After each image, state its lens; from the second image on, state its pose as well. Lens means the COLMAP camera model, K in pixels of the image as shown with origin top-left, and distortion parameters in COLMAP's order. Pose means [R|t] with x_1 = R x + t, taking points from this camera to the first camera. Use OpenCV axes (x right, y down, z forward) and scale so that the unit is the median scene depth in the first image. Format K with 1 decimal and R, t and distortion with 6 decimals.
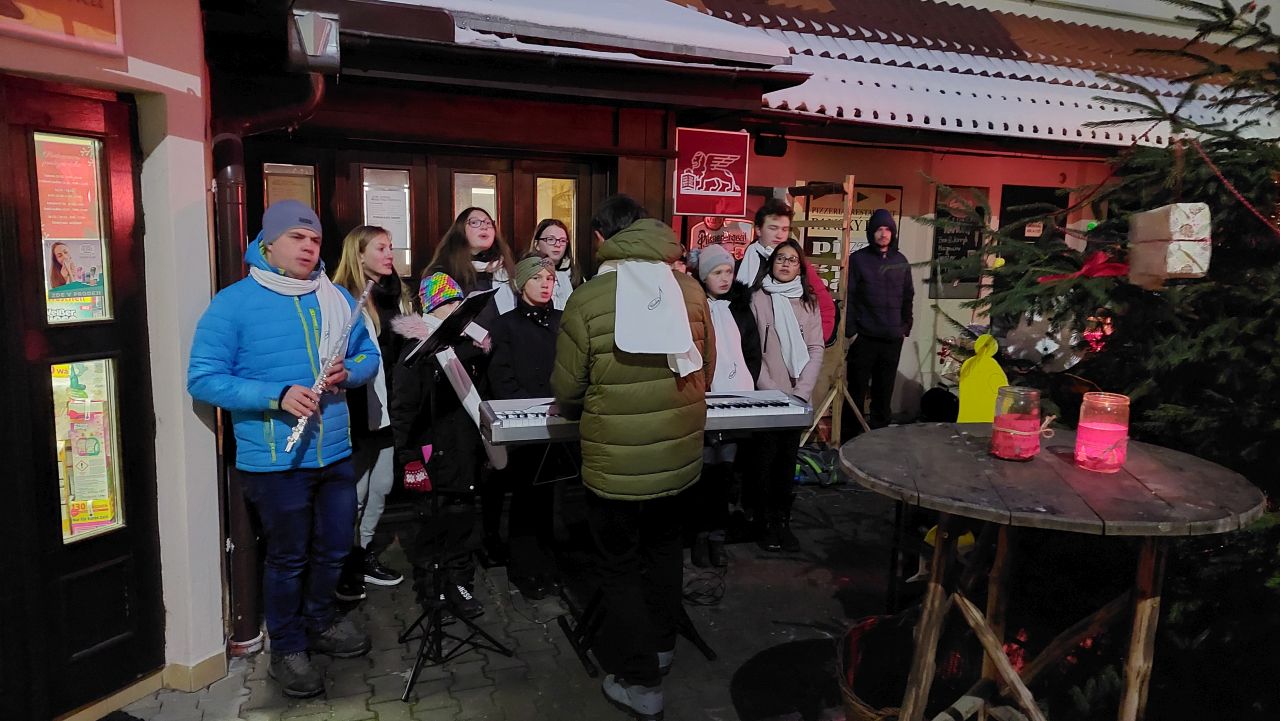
lens RADIAL K [[915.6, 0, 641.2], [0, 915.6, 367.0], [0, 0, 1]] dist [0.062692, -0.061295]
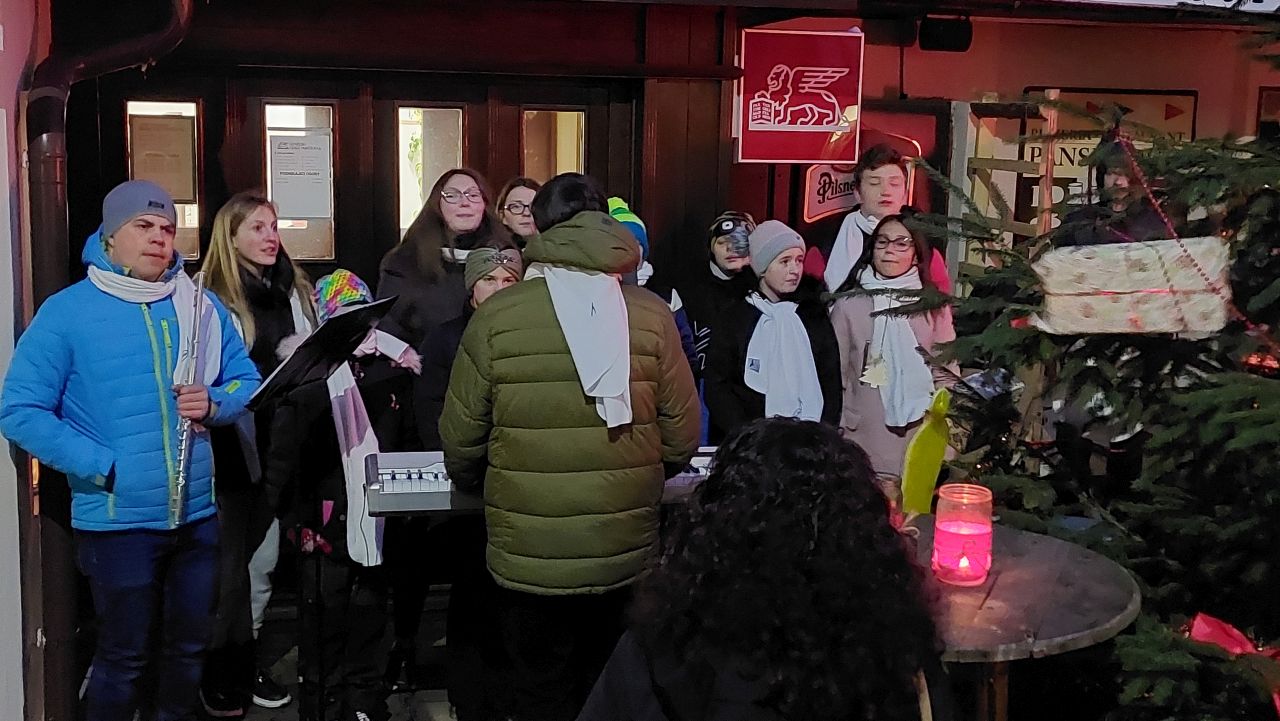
lens RADIAL K [[1640.0, 0, 631.4], [0, 1640.0, 399.3], [0, 0, 1]] dist [0.077533, 0.000000]
pose [[0.987220, 0.023704, -0.157589, 0.206962], [-0.020186, 0.999511, 0.023886, -0.035620], [0.158078, -0.020400, 0.987216, -0.224114]]
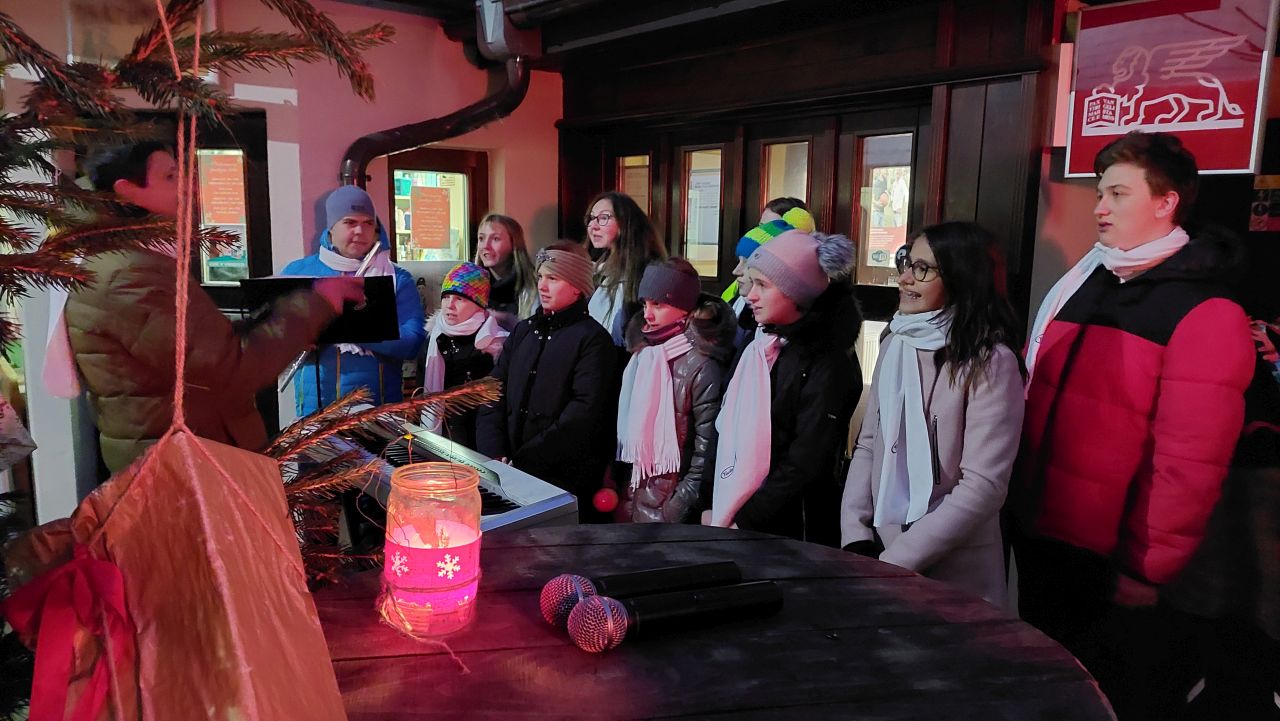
lens RADIAL K [[915.6, 0, 650.8], [0, 915.6, 359.4], [0, 0, 1]] dist [0.062692, -0.061295]
pose [[0.299559, 0.117875, -0.946768, 0.663336], [-0.143716, 0.986591, 0.077361, -0.100442], [0.943191, 0.112891, 0.312483, 0.874041]]
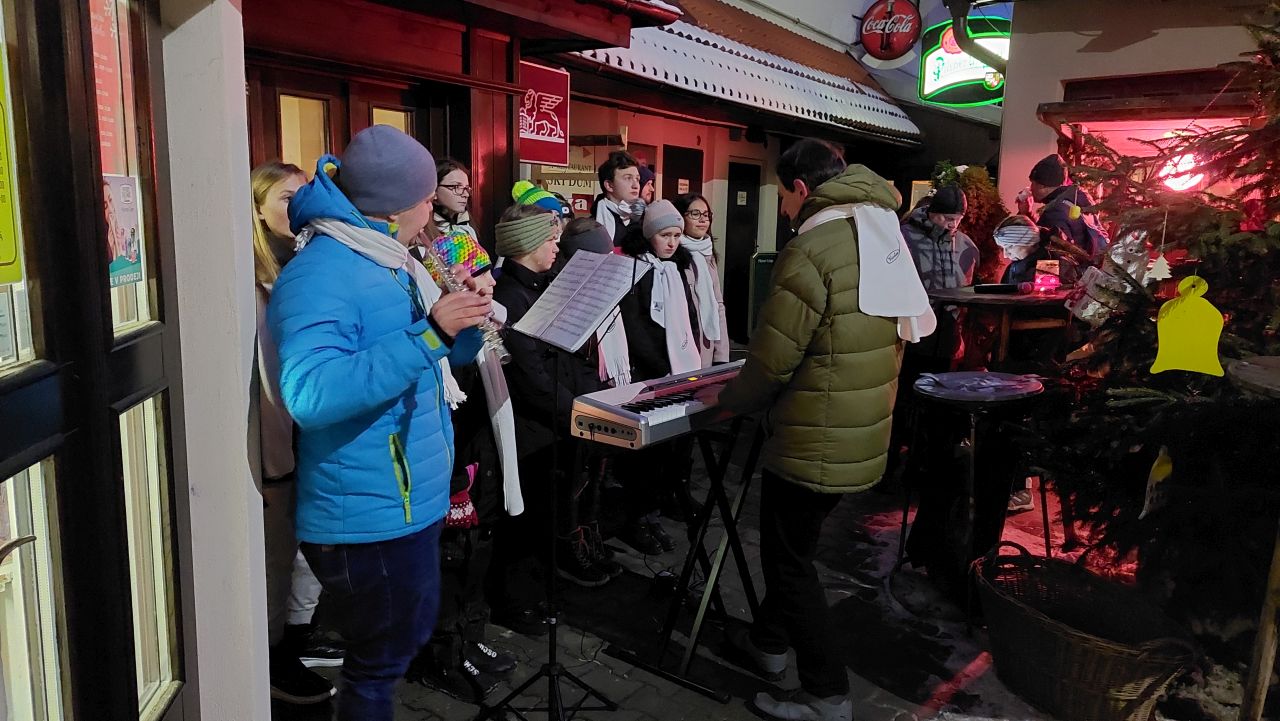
lens RADIAL K [[915.6, 0, 644.3], [0, 915.6, 353.5], [0, 0, 1]] dist [0.062692, -0.061295]
pose [[0.835484, -0.087953, 0.542431, -0.481983], [0.071342, 0.996115, 0.051631, -0.029972], [-0.544864, -0.004439, 0.838513, 0.287587]]
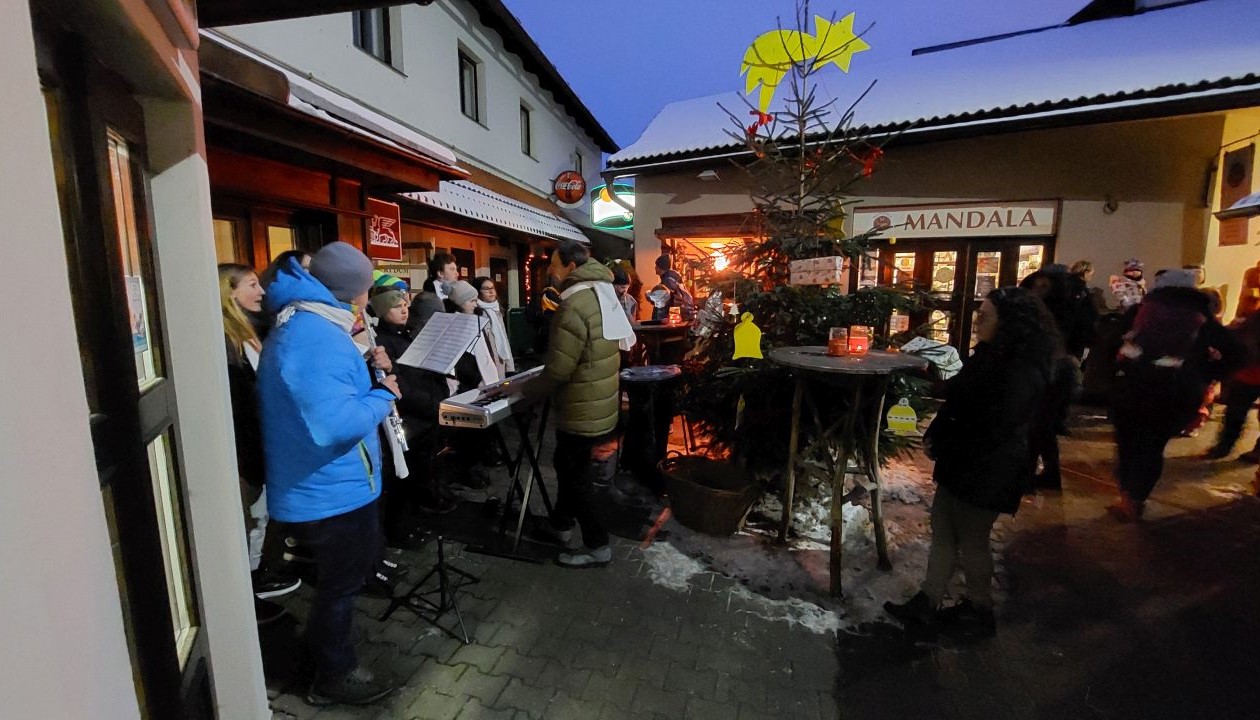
lens RADIAL K [[509.9, 0, 634.6], [0, 509.9, 352.3], [0, 0, 1]] dist [-0.022336, 0.001118]
pose [[0.568074, -0.130322, 0.812594, -0.522421], [0.127669, 0.989384, 0.069424, -0.038409], [-0.813015, 0.064305, 0.578681, 0.328458]]
